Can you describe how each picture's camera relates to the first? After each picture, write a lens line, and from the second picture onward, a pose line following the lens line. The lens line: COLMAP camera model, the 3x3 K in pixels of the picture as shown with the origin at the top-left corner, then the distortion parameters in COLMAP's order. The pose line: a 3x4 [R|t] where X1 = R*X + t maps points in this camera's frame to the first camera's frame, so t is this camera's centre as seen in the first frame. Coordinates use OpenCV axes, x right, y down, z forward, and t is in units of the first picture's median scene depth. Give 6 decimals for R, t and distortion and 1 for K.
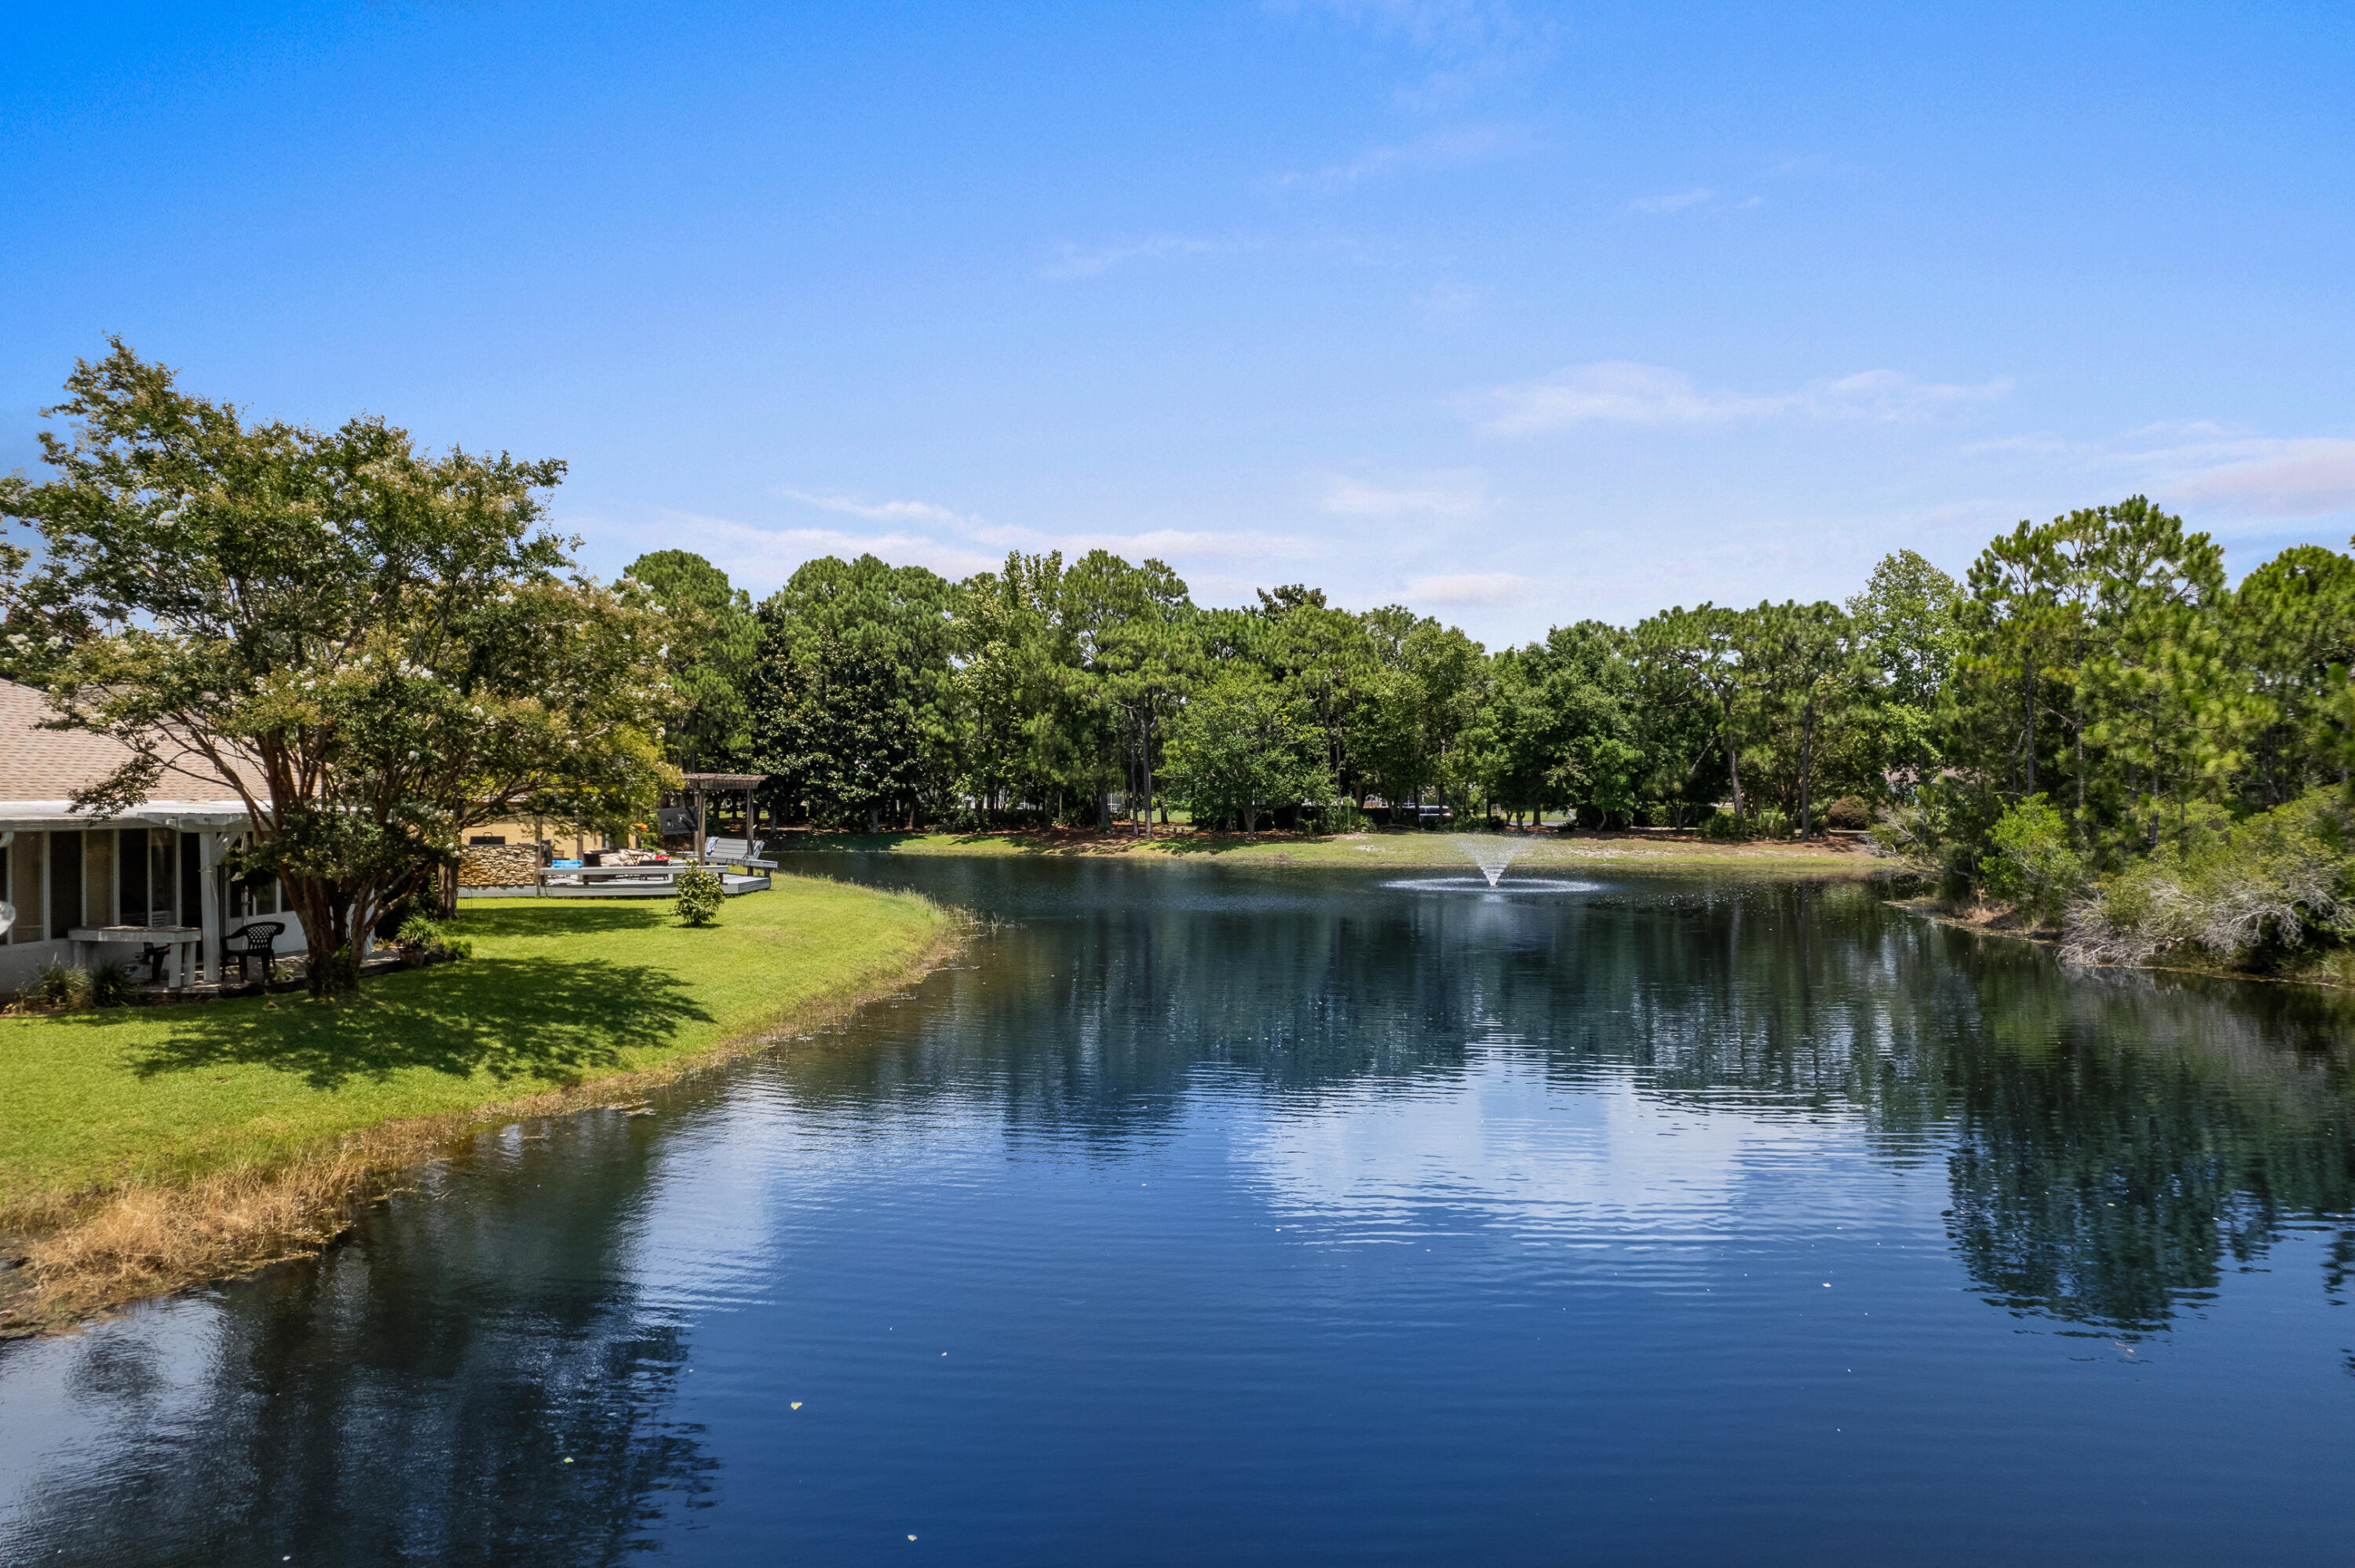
lens RADIAL K [[1500.4, 0, 1182.0], [0, 1500.4, 811.9], [0, 0, 1]] dist [-0.070565, 0.060680]
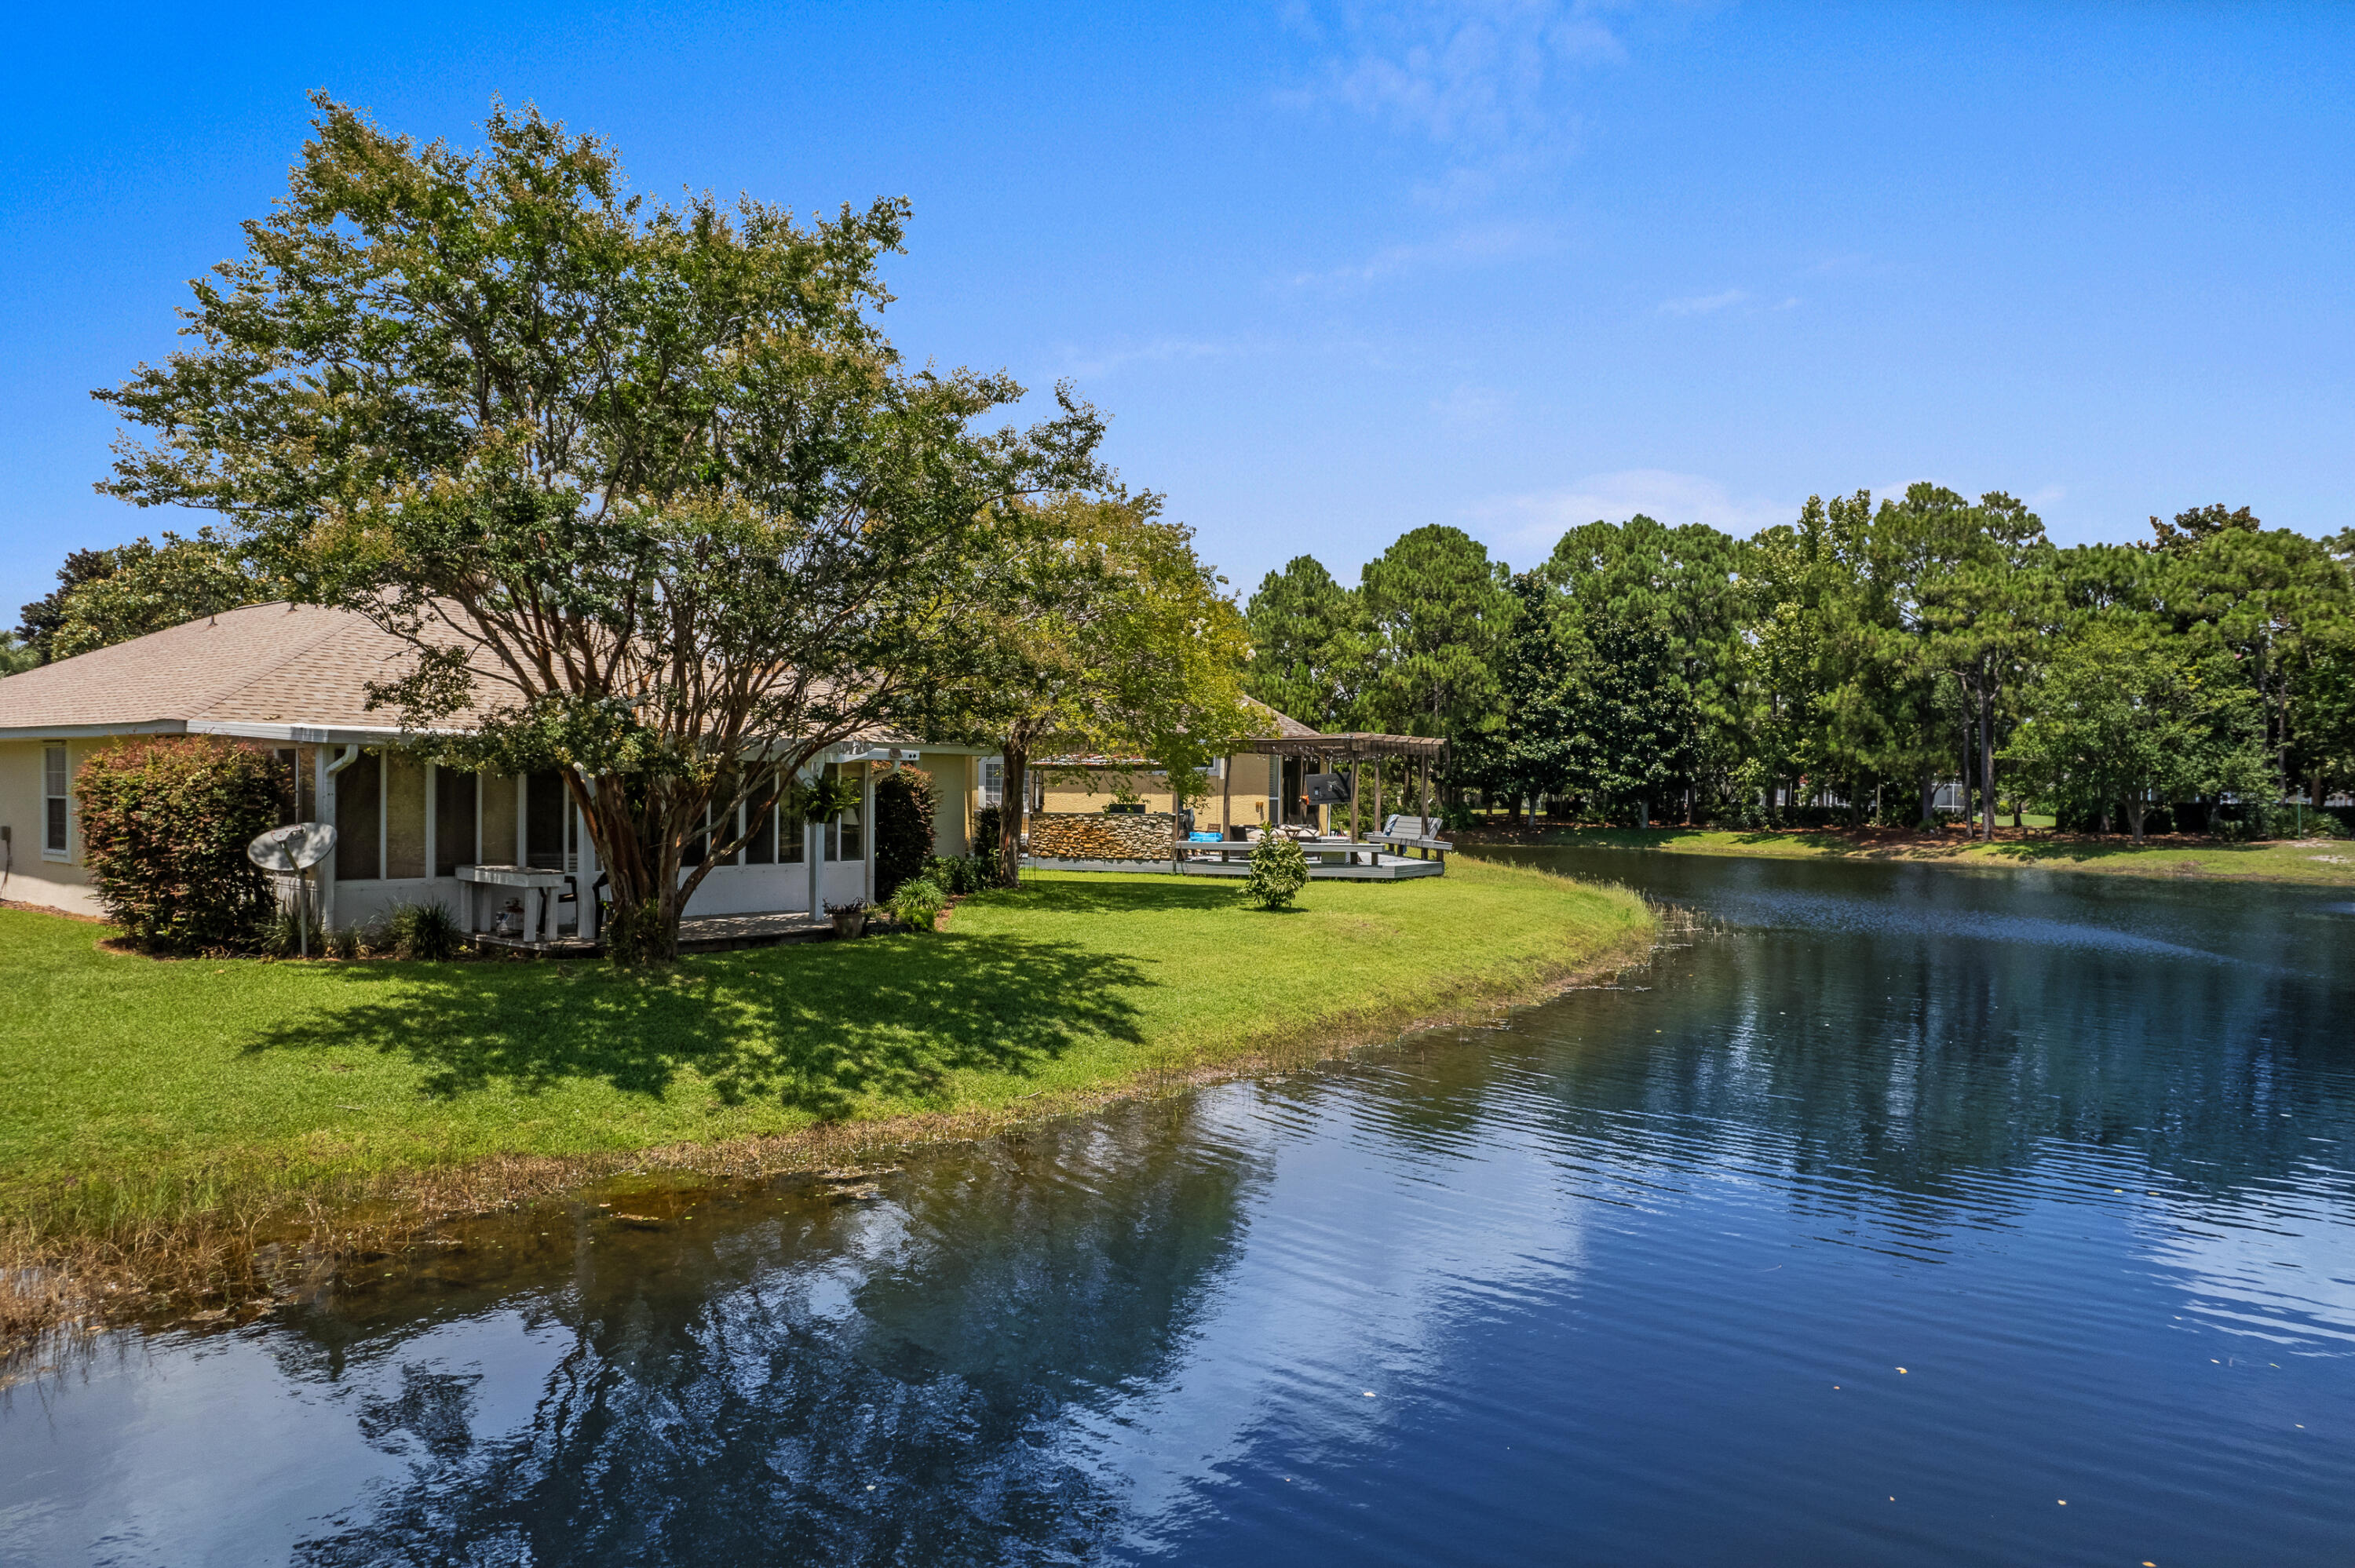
lens RADIAL K [[1485.6, 0, 1175.6], [0, 1485.6, 794.2], [0, 0, 1]] dist [-0.107939, 0.087382]
pose [[0.851771, 0.006539, -0.523873, 0.012759], [-0.016476, 0.999762, -0.014310, 0.011266], [0.523655, 0.020821, 0.851676, 0.125666]]
